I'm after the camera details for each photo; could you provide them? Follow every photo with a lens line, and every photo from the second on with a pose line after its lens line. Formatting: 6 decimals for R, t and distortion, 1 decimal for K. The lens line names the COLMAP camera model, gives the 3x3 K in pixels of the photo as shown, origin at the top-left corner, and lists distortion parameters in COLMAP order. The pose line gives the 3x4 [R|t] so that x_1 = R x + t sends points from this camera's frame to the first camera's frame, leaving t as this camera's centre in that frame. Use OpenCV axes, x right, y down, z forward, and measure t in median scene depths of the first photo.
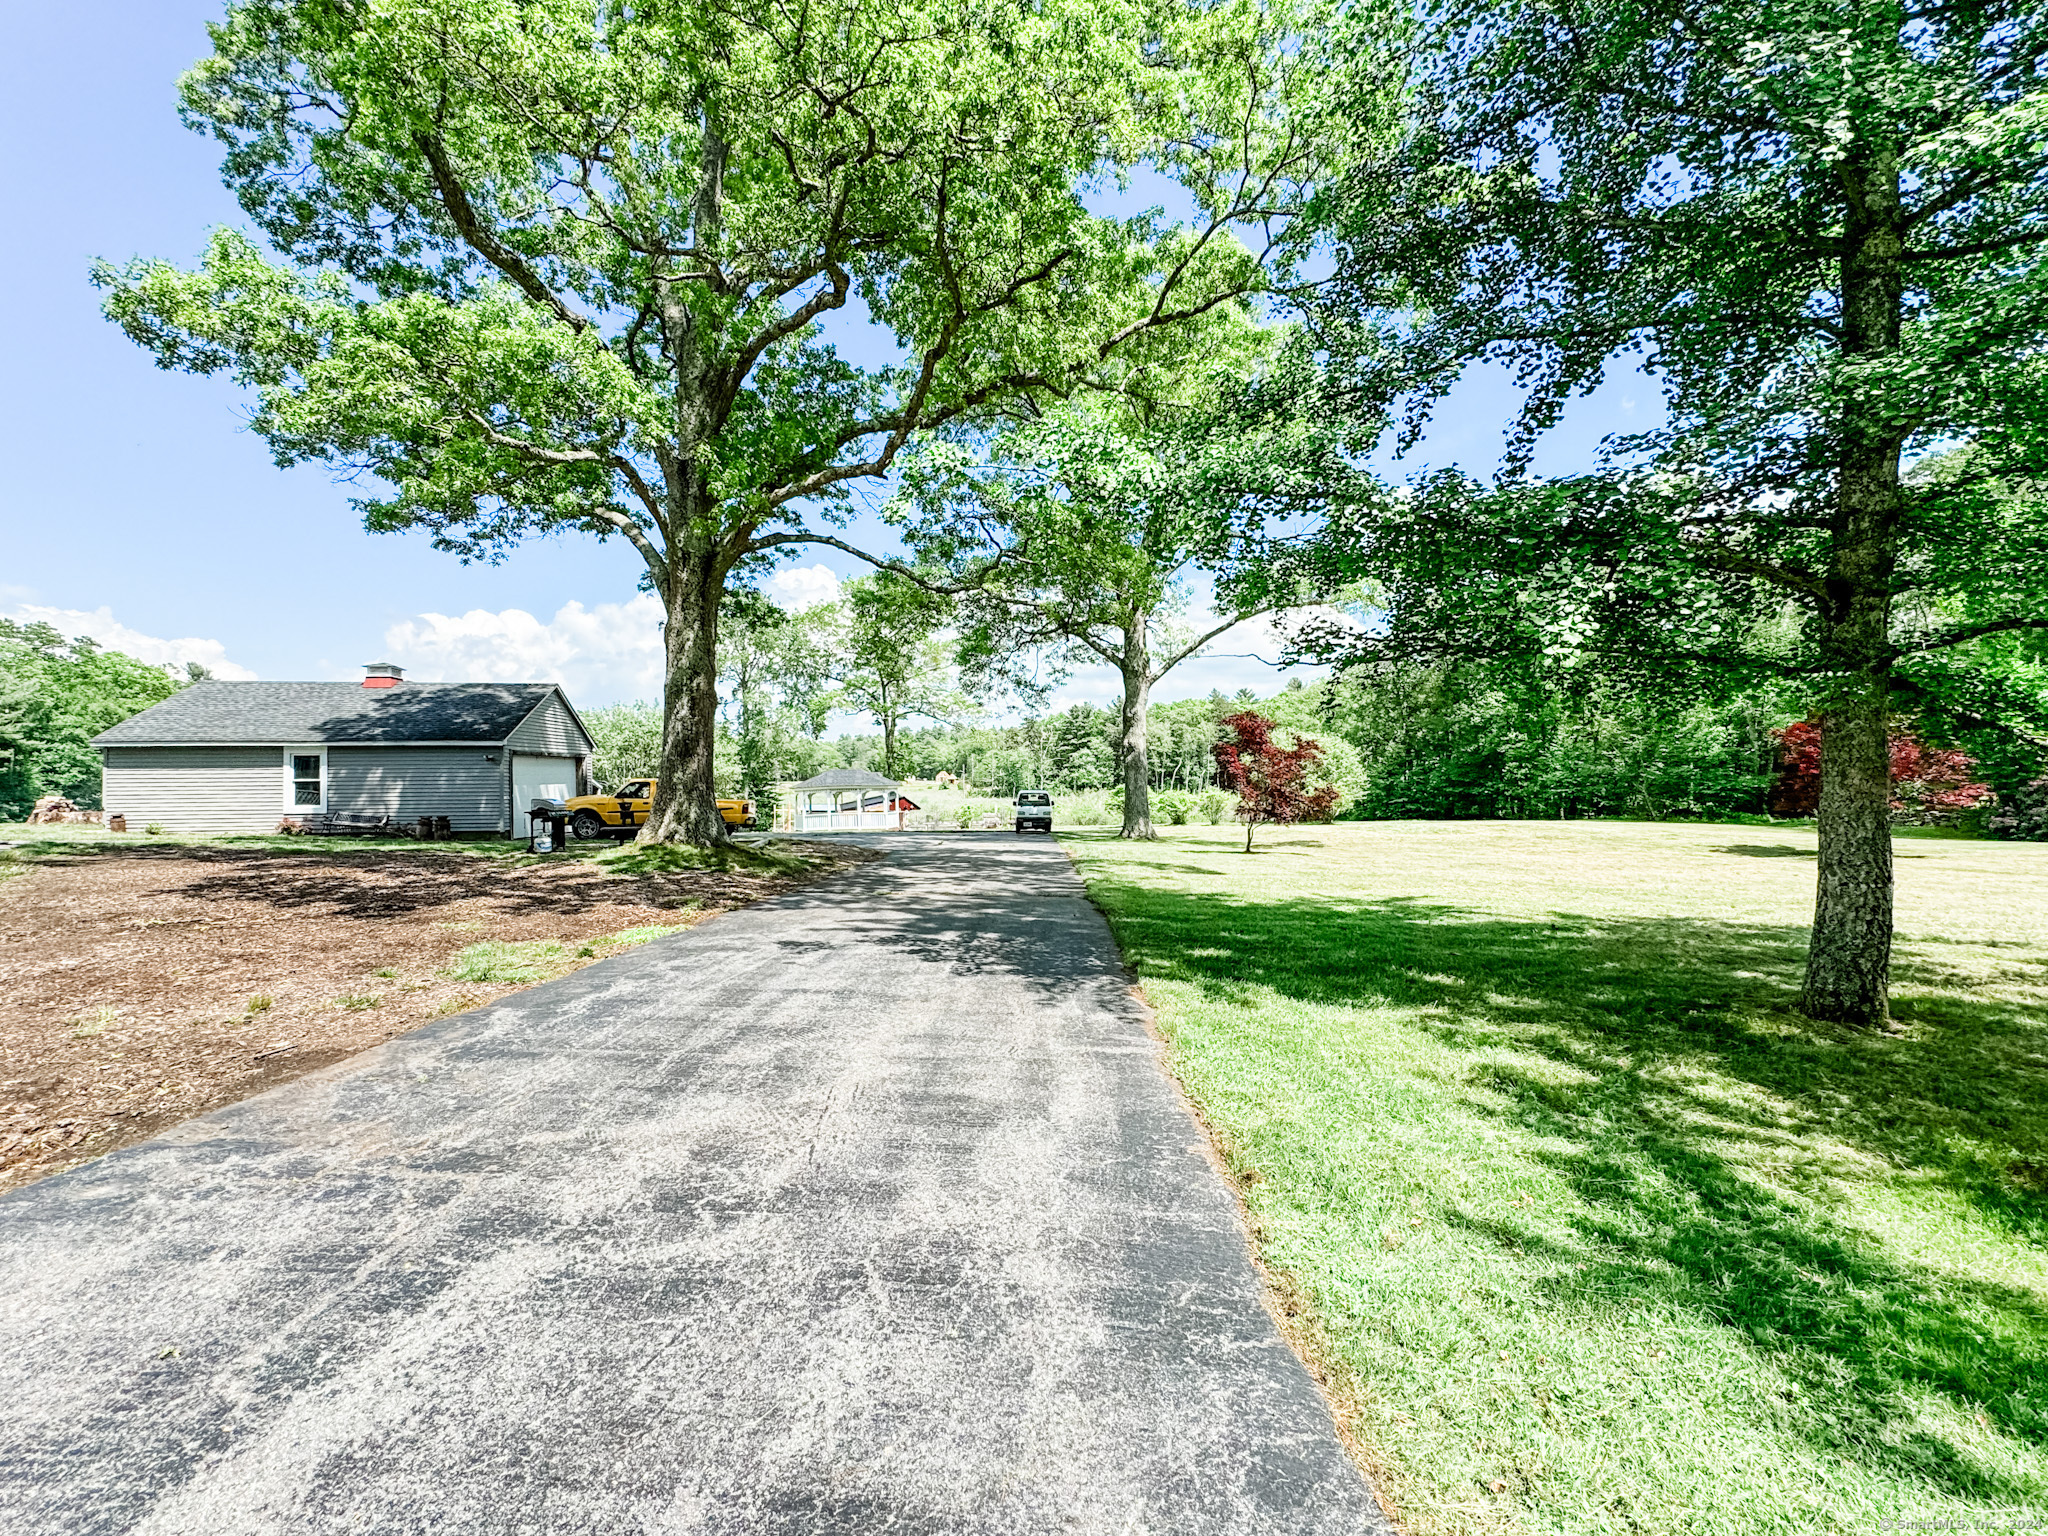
lens RADIAL K [[827.2, 0, 1026.0], [0, 827.2, 773.2], [0, 0, 1]] dist [-0.000187, 0.000245]
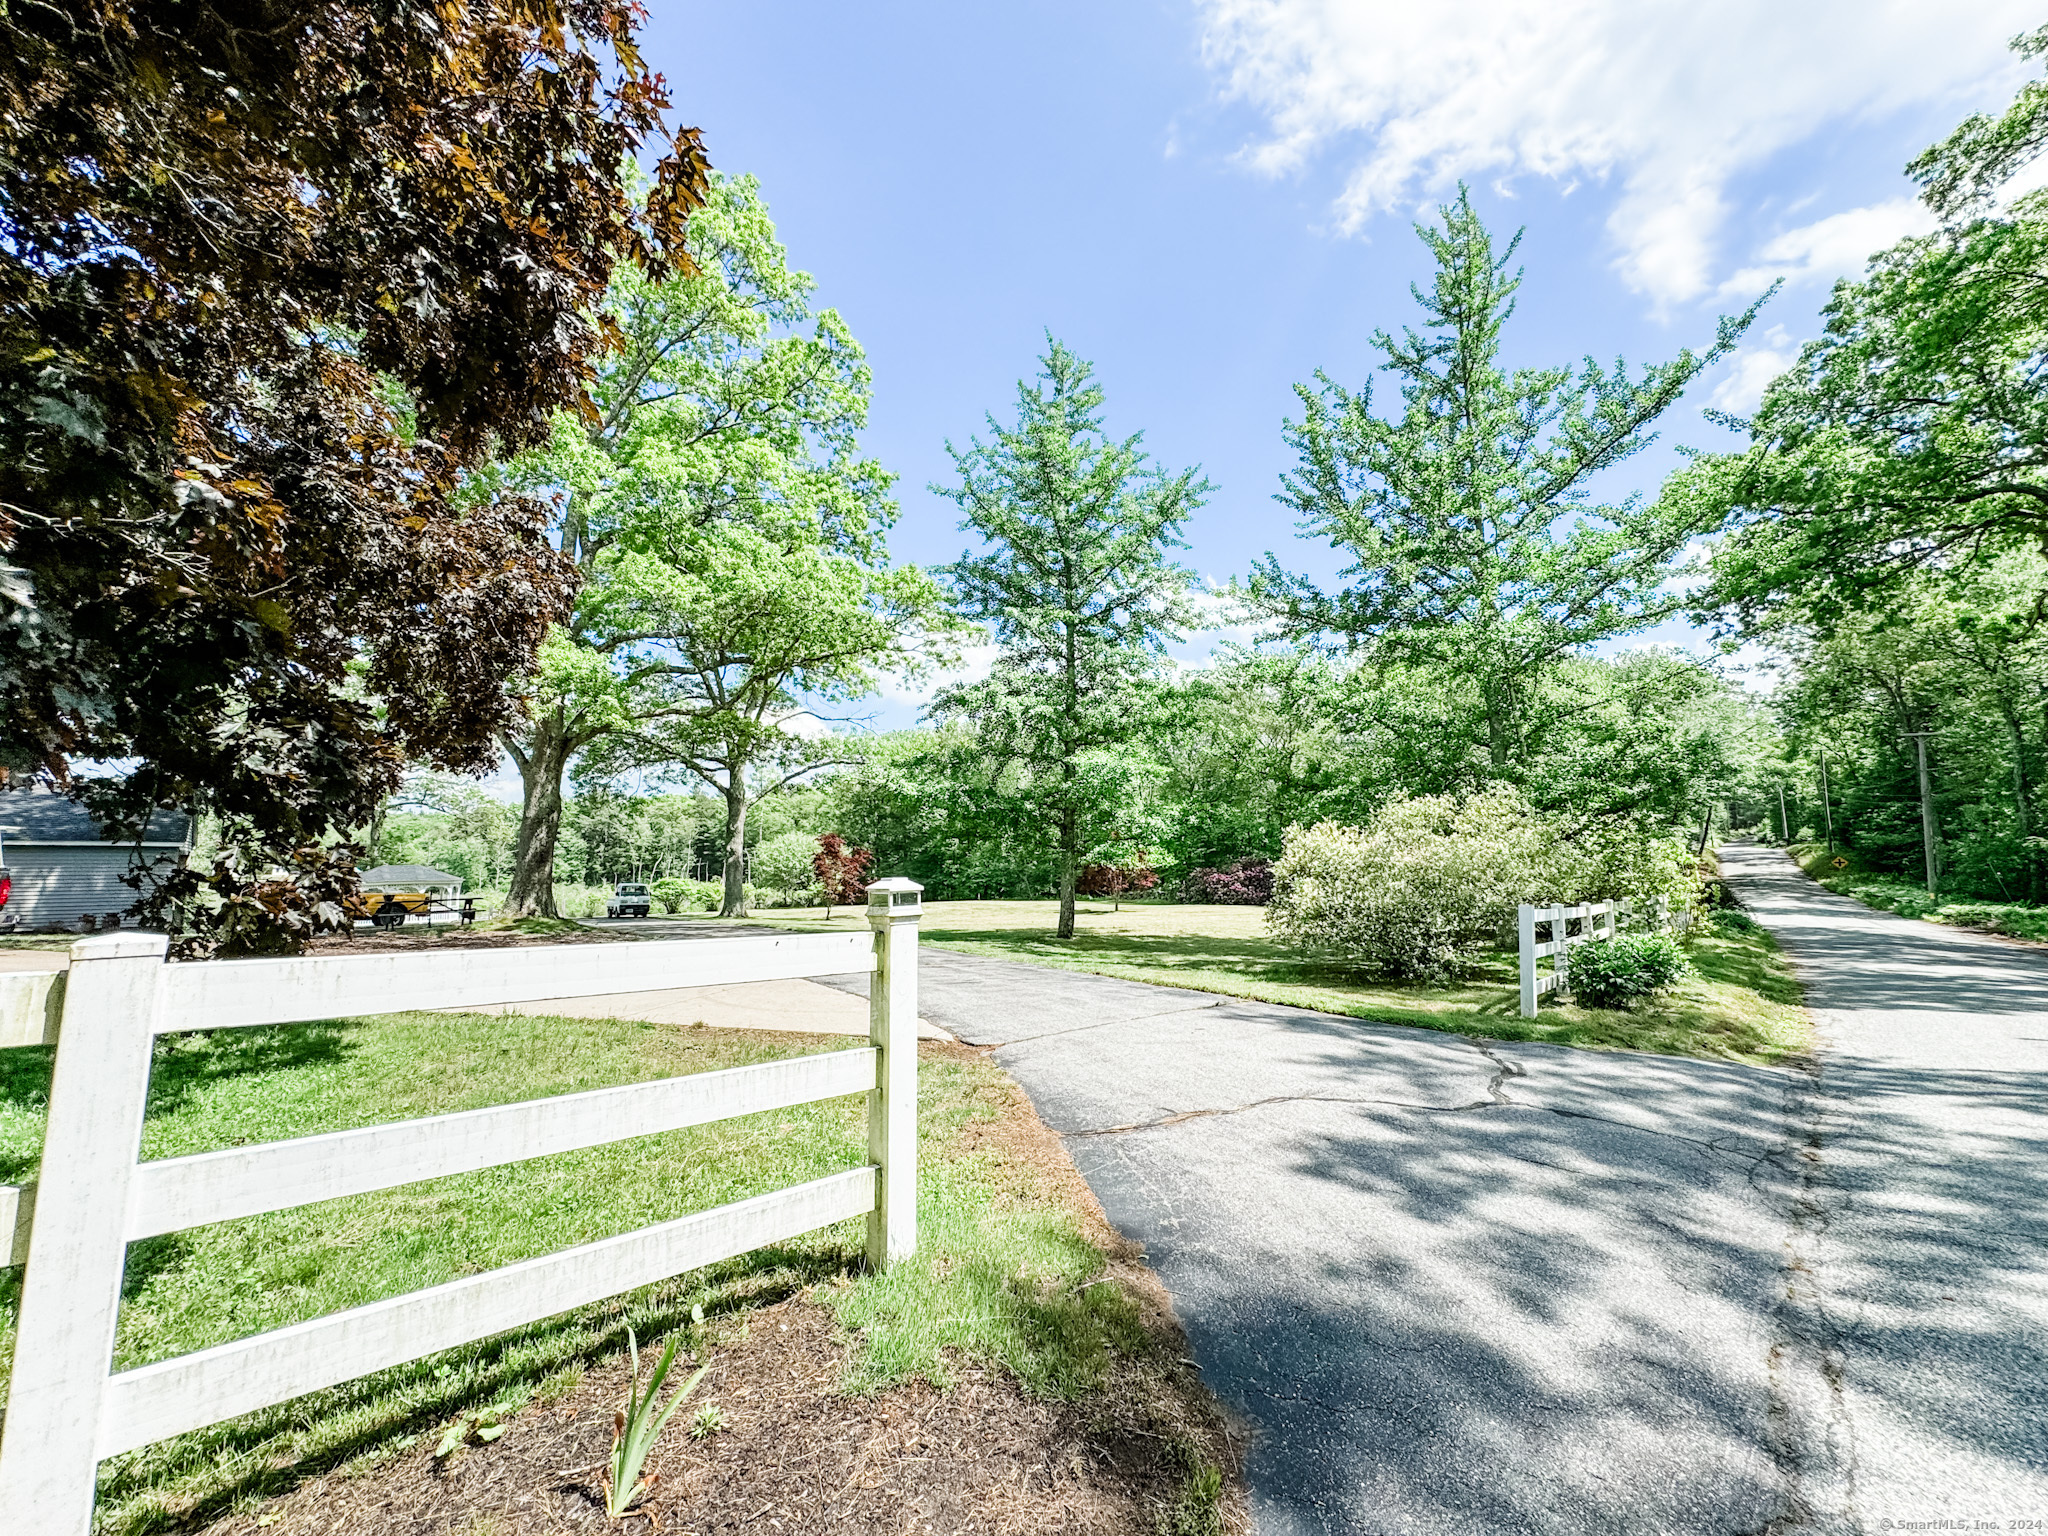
lens RADIAL K [[827.2, 0, 1026.0], [0, 827.2, 773.2], [0, 0, 1]] dist [-0.000187, 0.000245]
pose [[0.802141, 0.067960, 0.593255, -0.259108], [-0.001641, 0.993750, -0.111619, -0.006313], [-0.597133, 0.088561, 0.797239, -0.355420]]
